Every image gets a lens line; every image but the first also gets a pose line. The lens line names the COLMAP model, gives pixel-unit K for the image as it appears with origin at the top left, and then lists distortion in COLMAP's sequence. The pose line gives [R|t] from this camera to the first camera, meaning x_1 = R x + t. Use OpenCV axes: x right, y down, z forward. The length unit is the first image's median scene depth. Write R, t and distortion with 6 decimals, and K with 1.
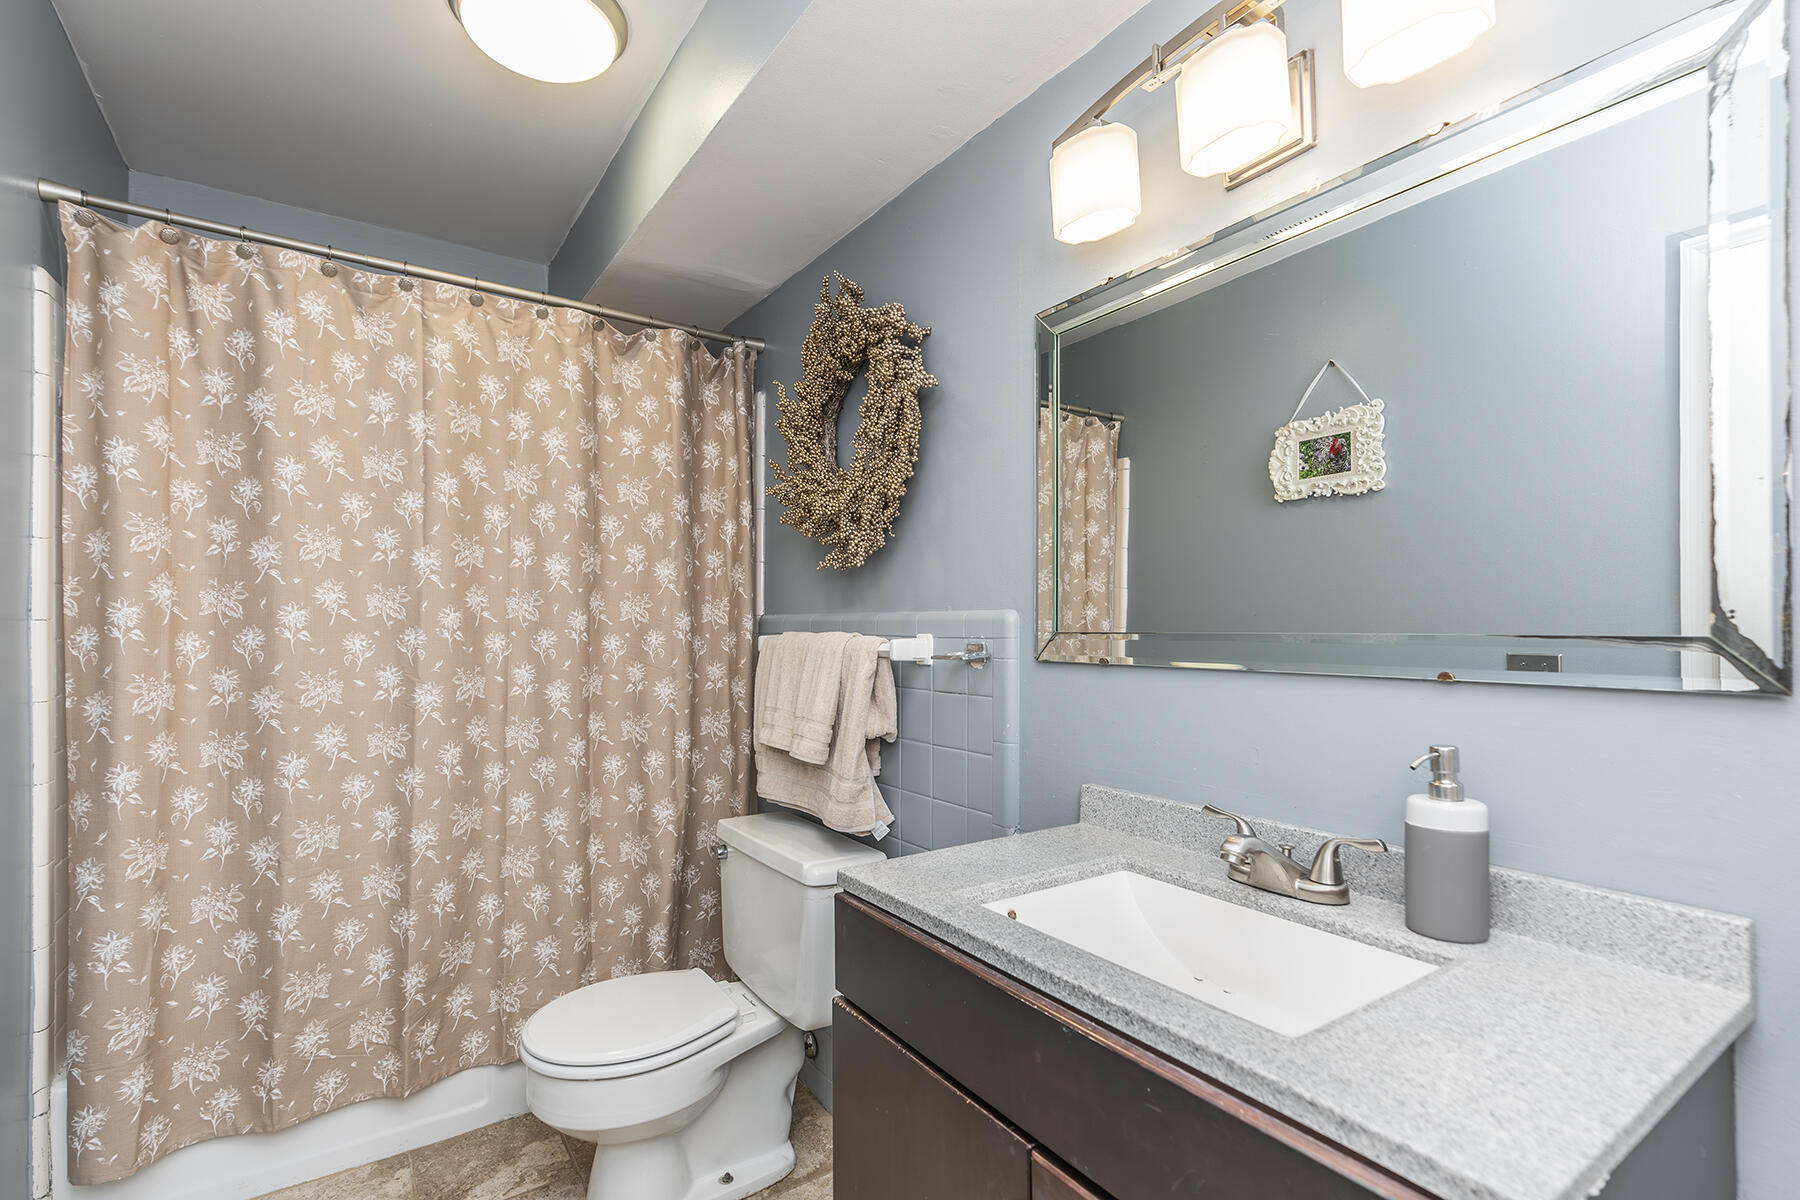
lens RADIAL K [[820.5, 0, 891.2], [0, 820.5, 619.5], [0, 0, 1]] dist [-0.008934, 0.001950]
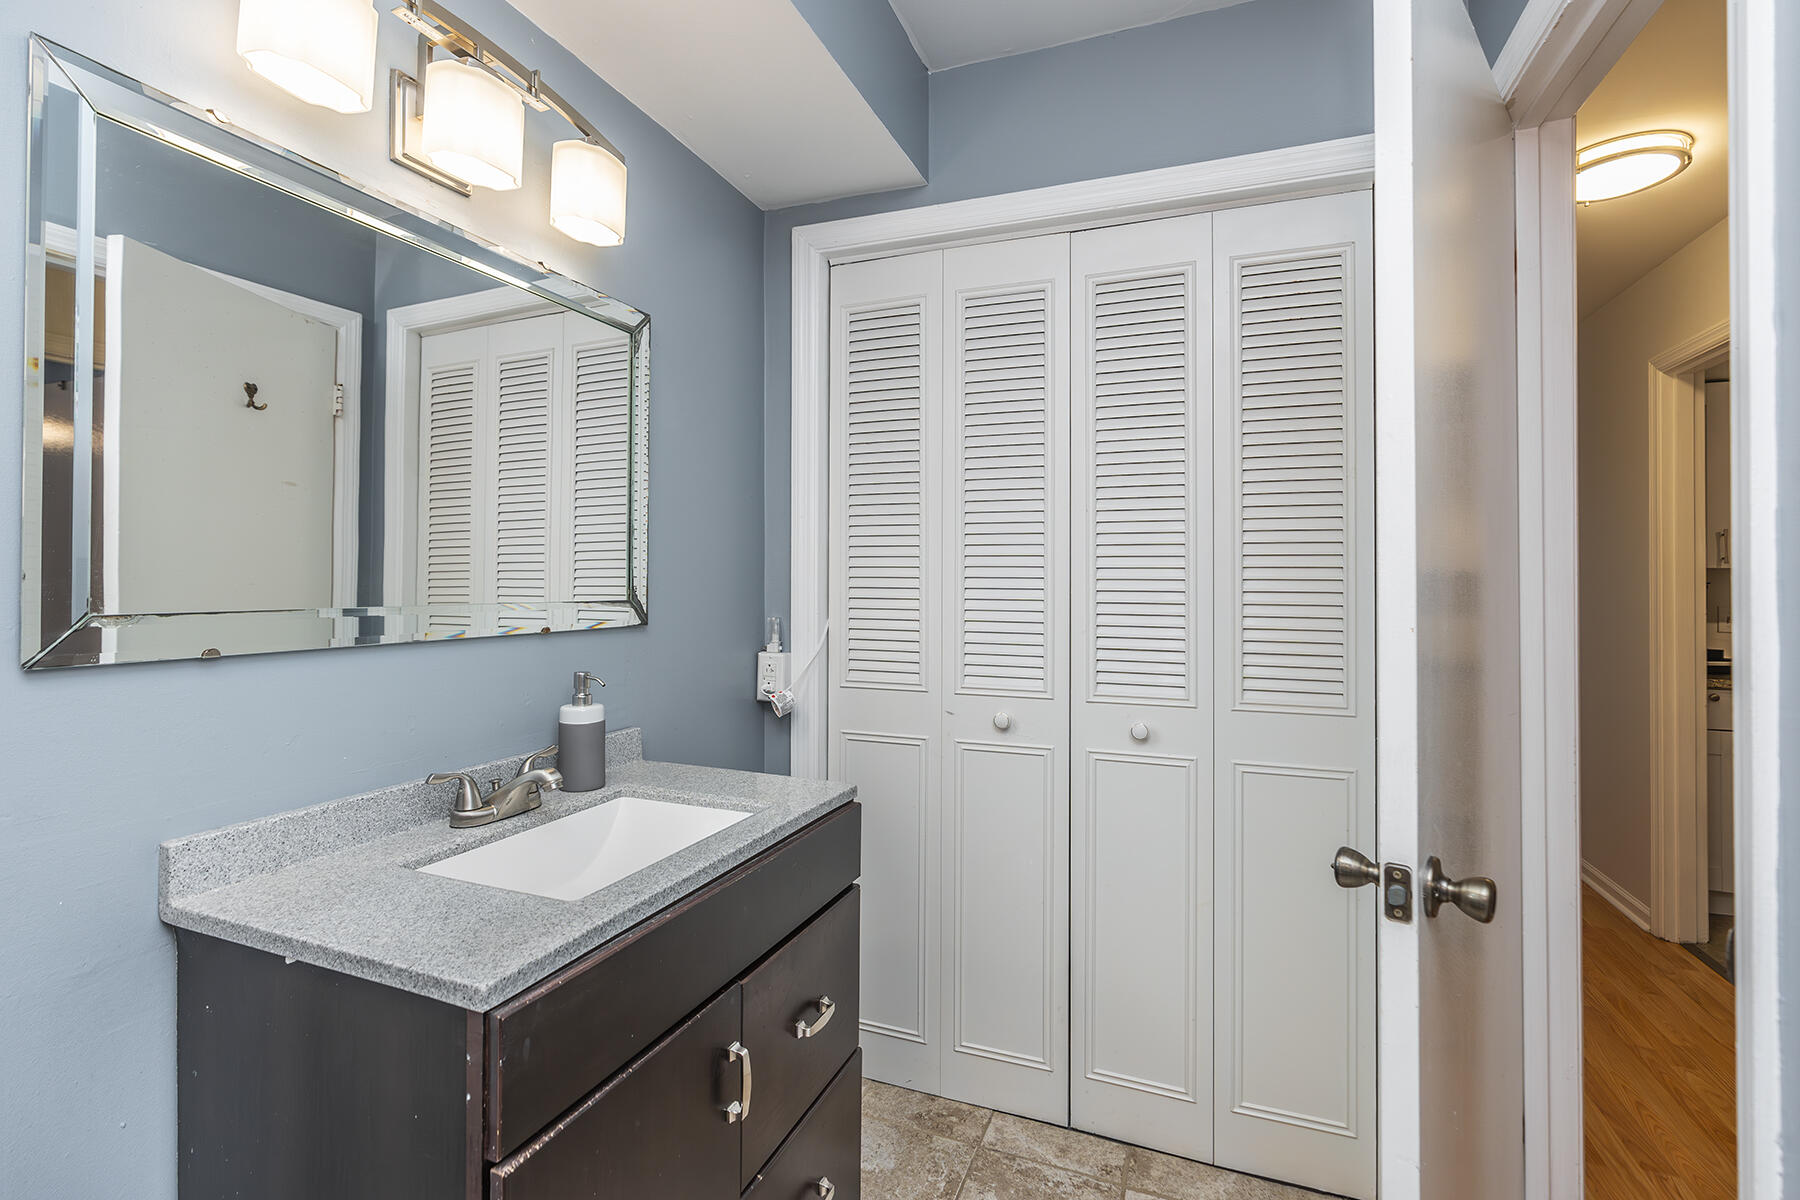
lens RADIAL K [[820.5, 0, 891.8], [0, 820.5, 582.9], [0, 0, 1]] dist [-0.008934, 0.001950]
pose [[-0.560736, -0.002956, 0.827989, -0.986550], [-0.014444, 0.999876, -0.006212, -0.015928], [-0.827869, -0.015443, -0.560709, 1.400025]]
